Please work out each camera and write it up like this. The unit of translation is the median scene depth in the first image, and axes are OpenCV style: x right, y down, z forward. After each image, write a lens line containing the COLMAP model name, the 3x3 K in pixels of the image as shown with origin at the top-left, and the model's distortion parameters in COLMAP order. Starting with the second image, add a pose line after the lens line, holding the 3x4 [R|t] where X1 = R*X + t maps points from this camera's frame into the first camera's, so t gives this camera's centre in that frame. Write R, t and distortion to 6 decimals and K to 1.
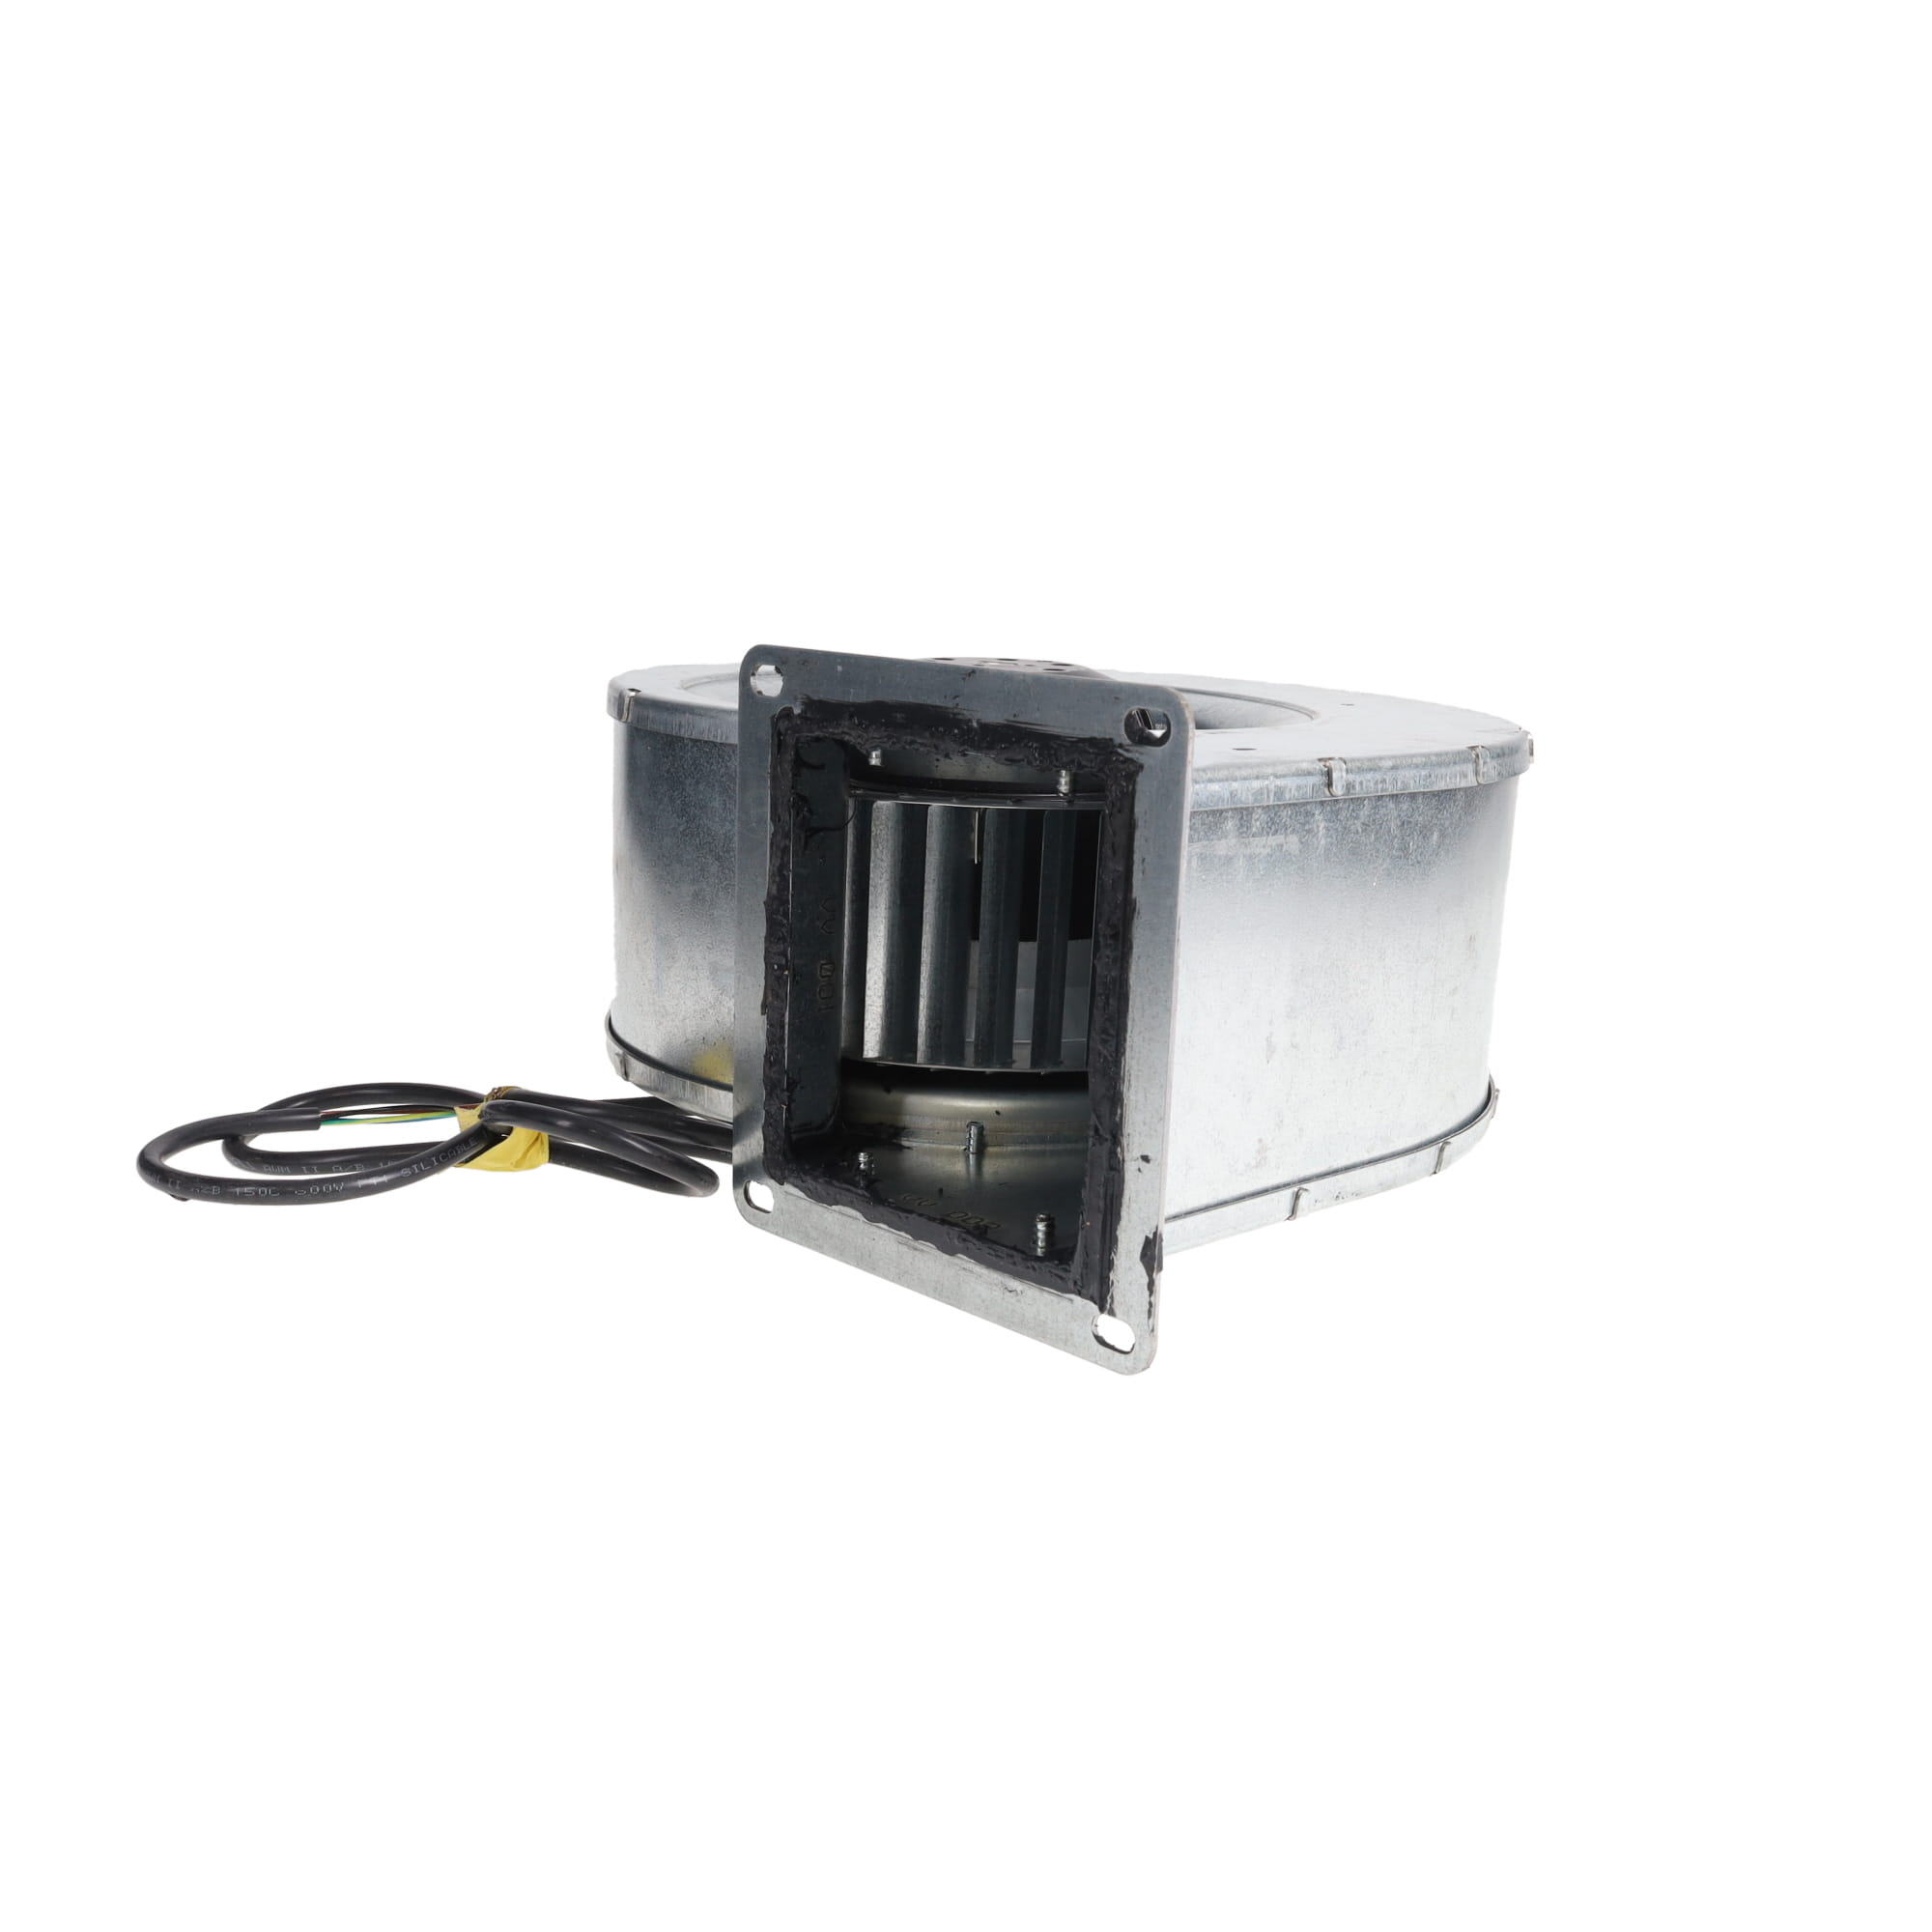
lens RADIAL K [[2235.3, 0, 966.0], [0, 2235.3, 966.0], [0, 0, 1]] dist [-0.014171, -0.004410]
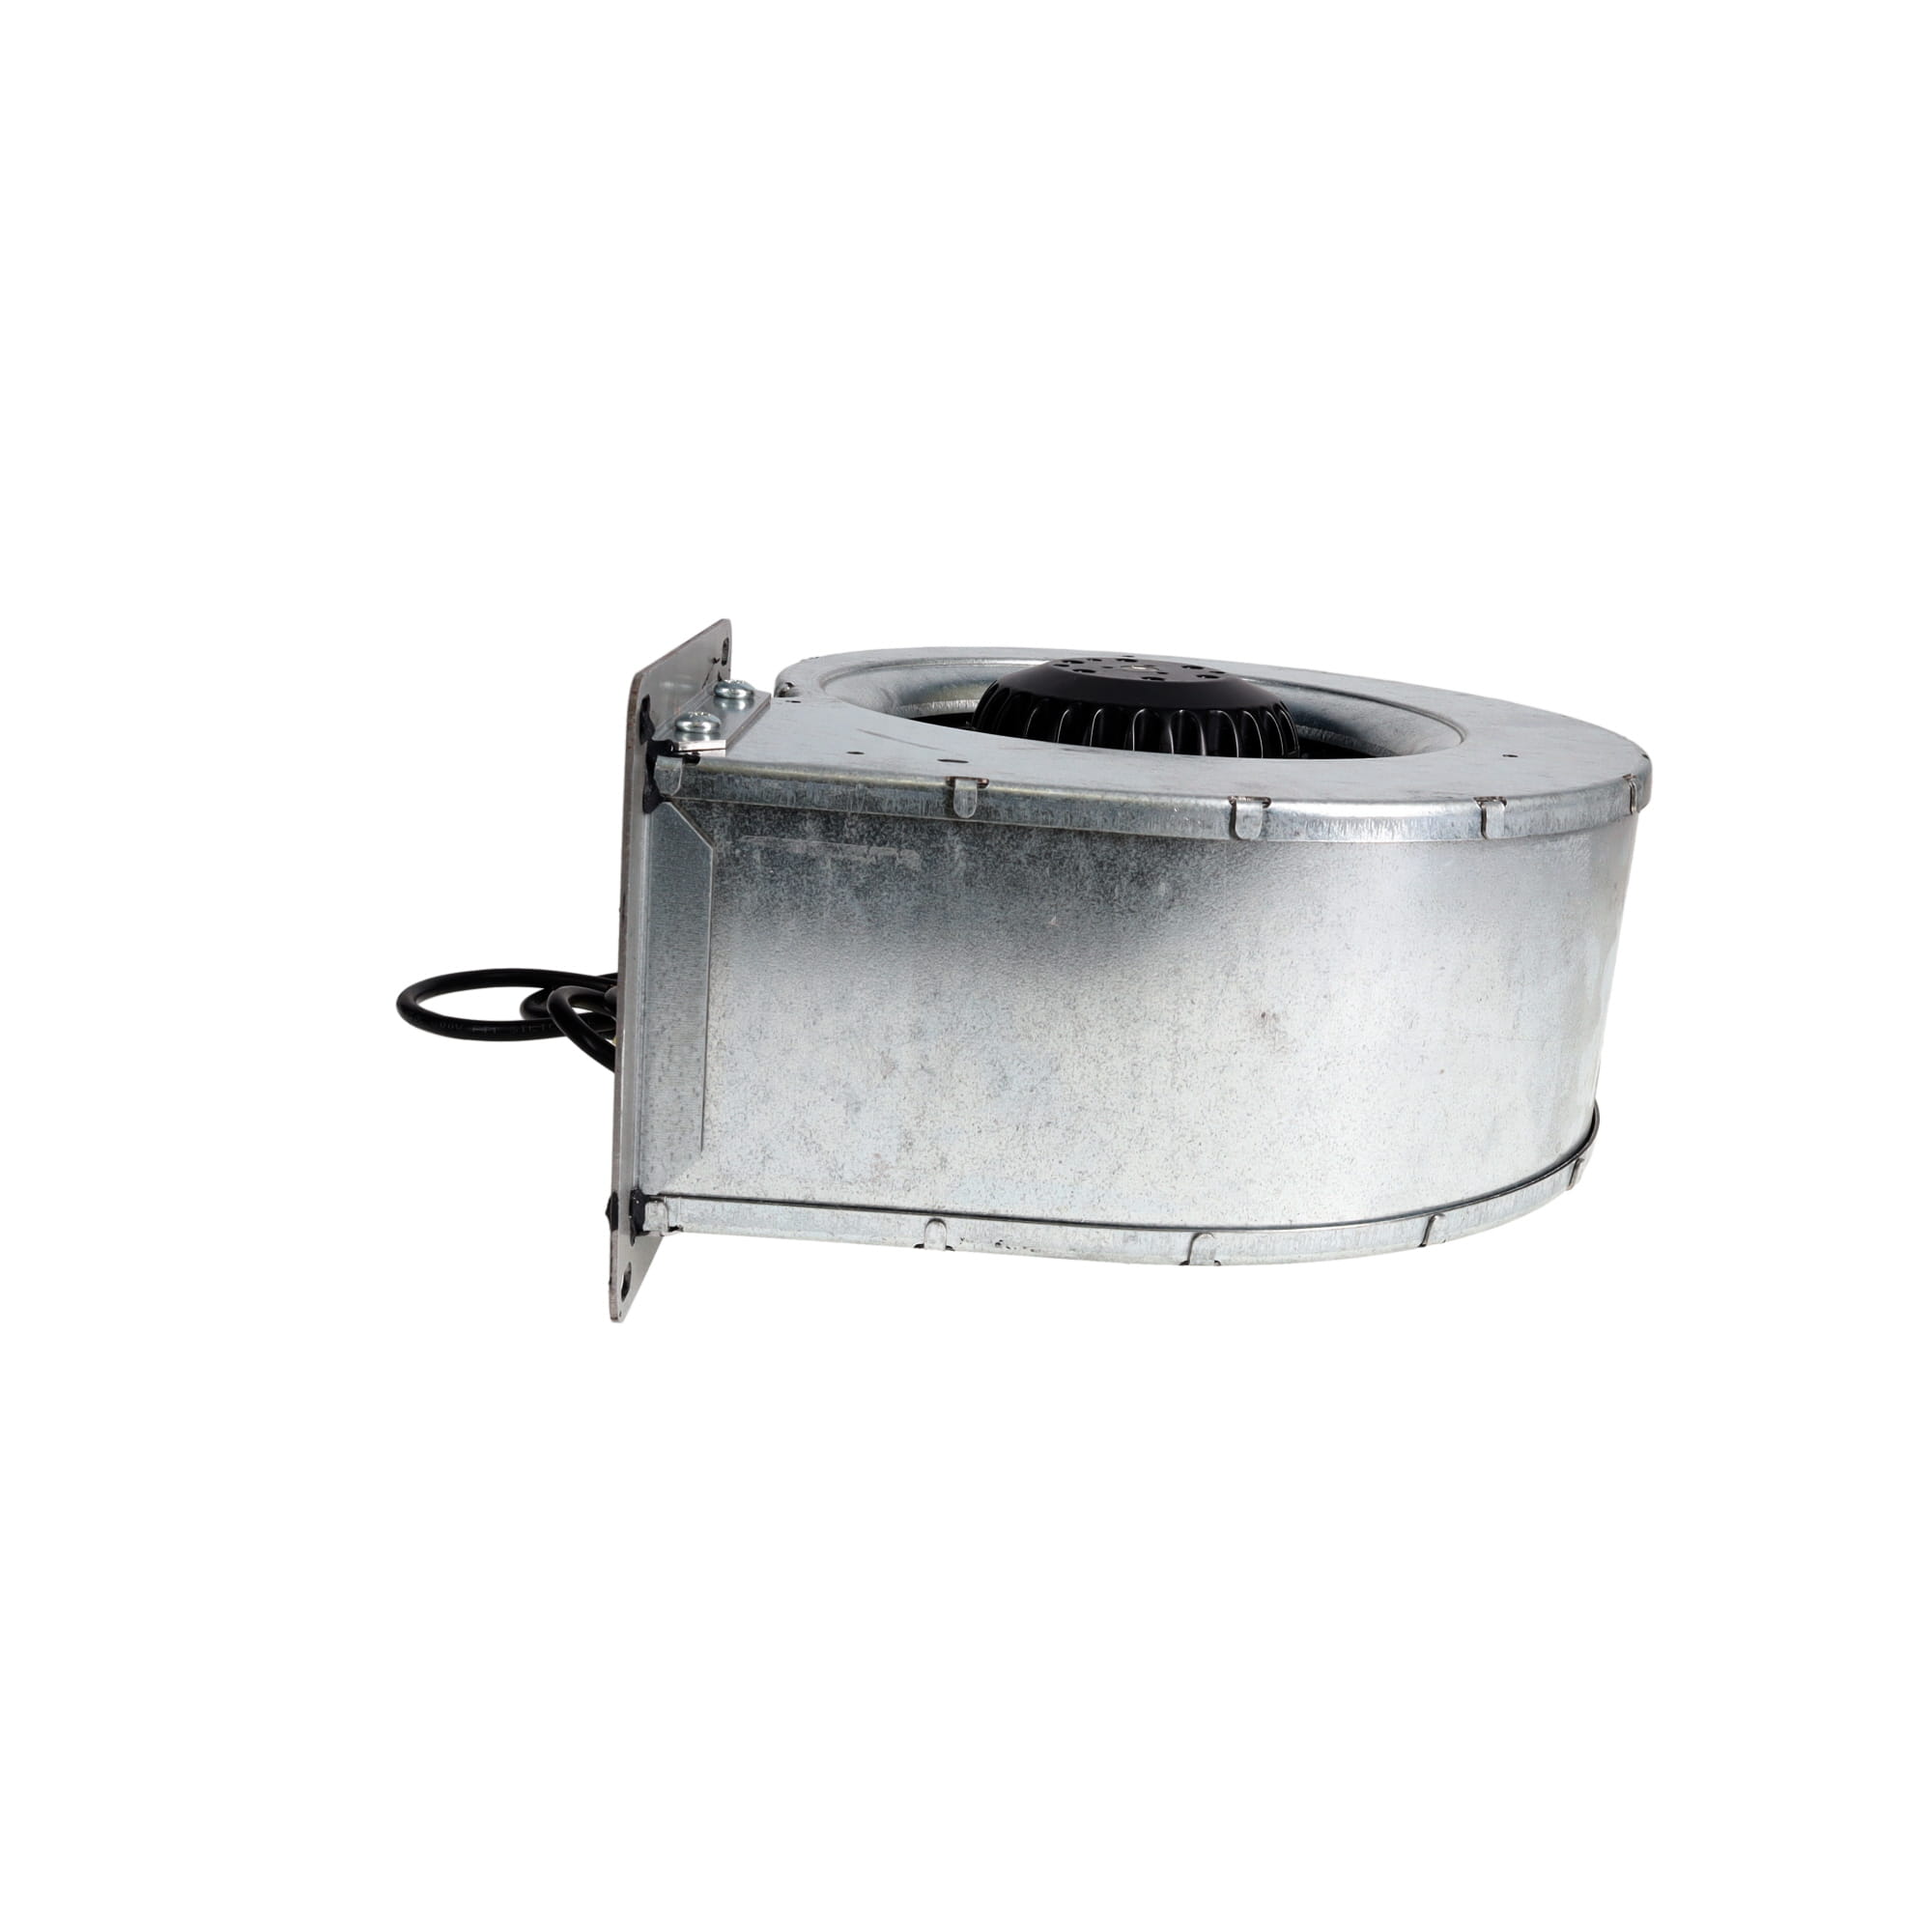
lens RADIAL K [[2235.3, 0, 966.0], [0, 2235.3, 966.0], [0, 0, 1]] dist [-0.014171, -0.004410]
pose [[0.726416, 0.167419, -0.666551, 0.851285], [-0.180439, 0.982310, 0.050084, -0.064247], [0.663145, 0.083890, 0.743775, 0.302160]]
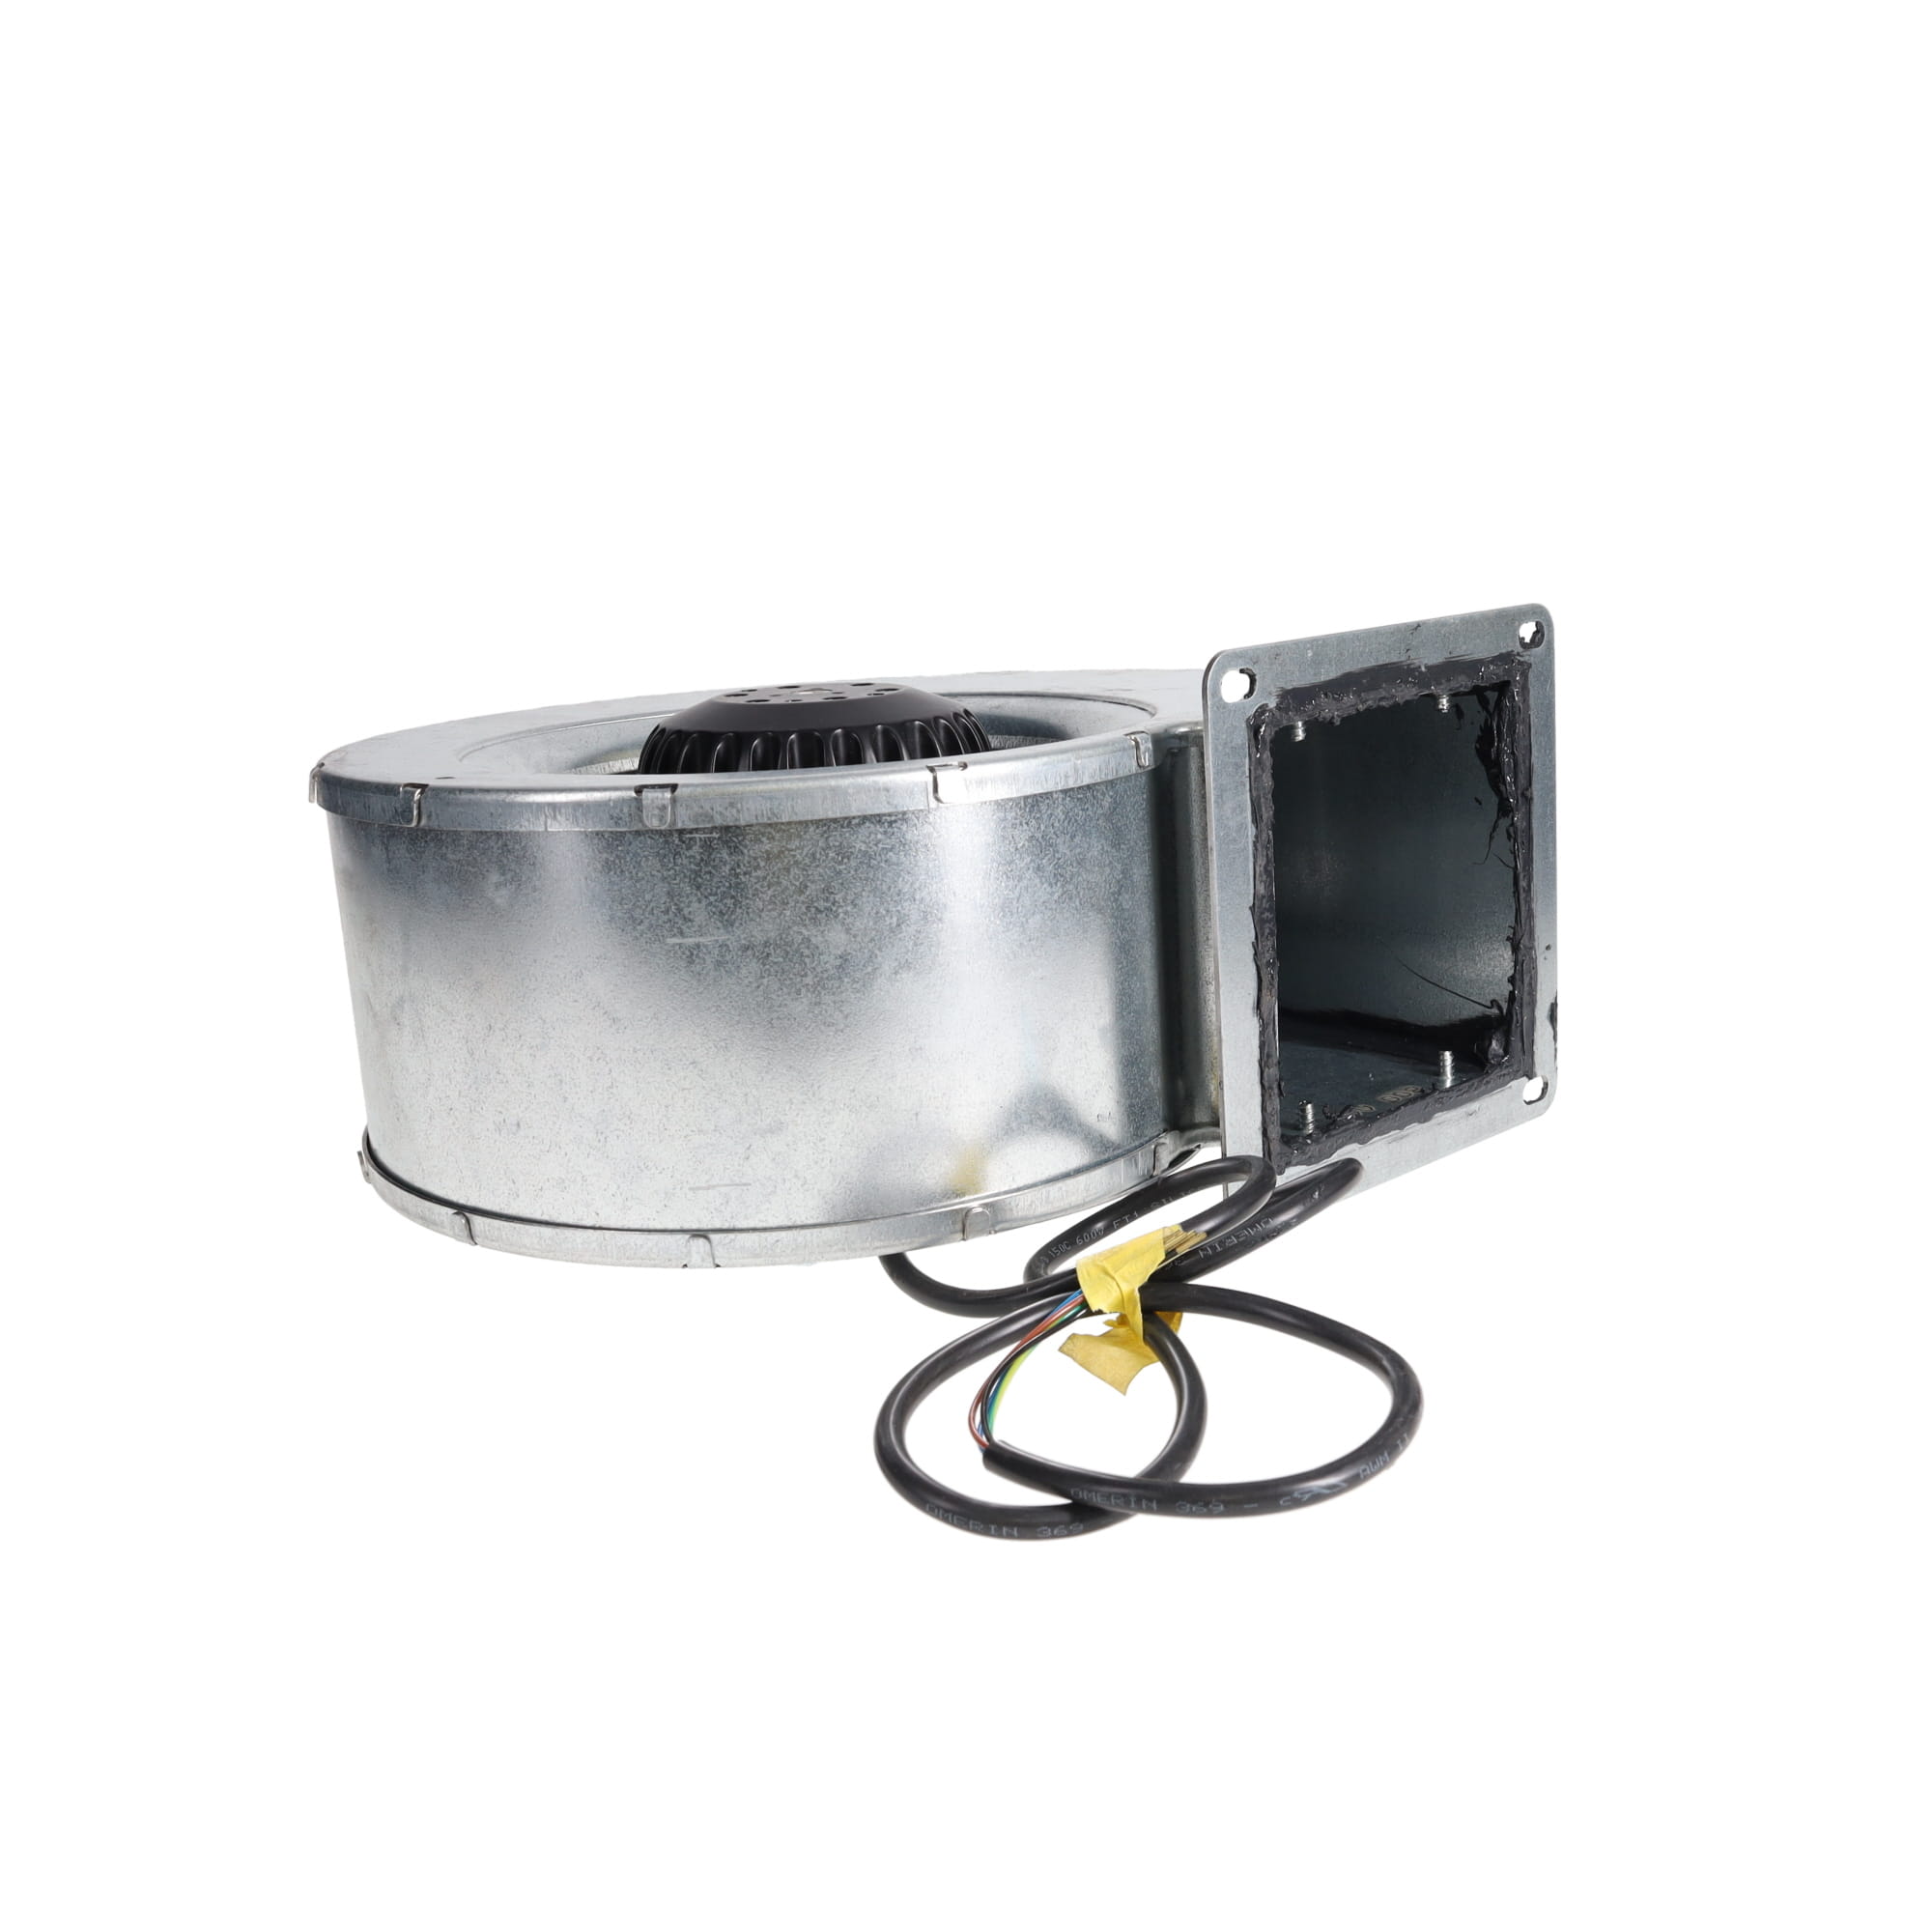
lens RADIAL K [[2235.3, 0, 966.0], [0, 2235.3, 966.0], [0, 0, 1]] dist [-0.014171, -0.004410]
pose [[-0.000099, -0.251851, 0.967766, -1.082693], [0.258200, 0.934944, 0.243336, -0.285208], [-0.966091, 0.249902, 0.064936, 1.093513]]
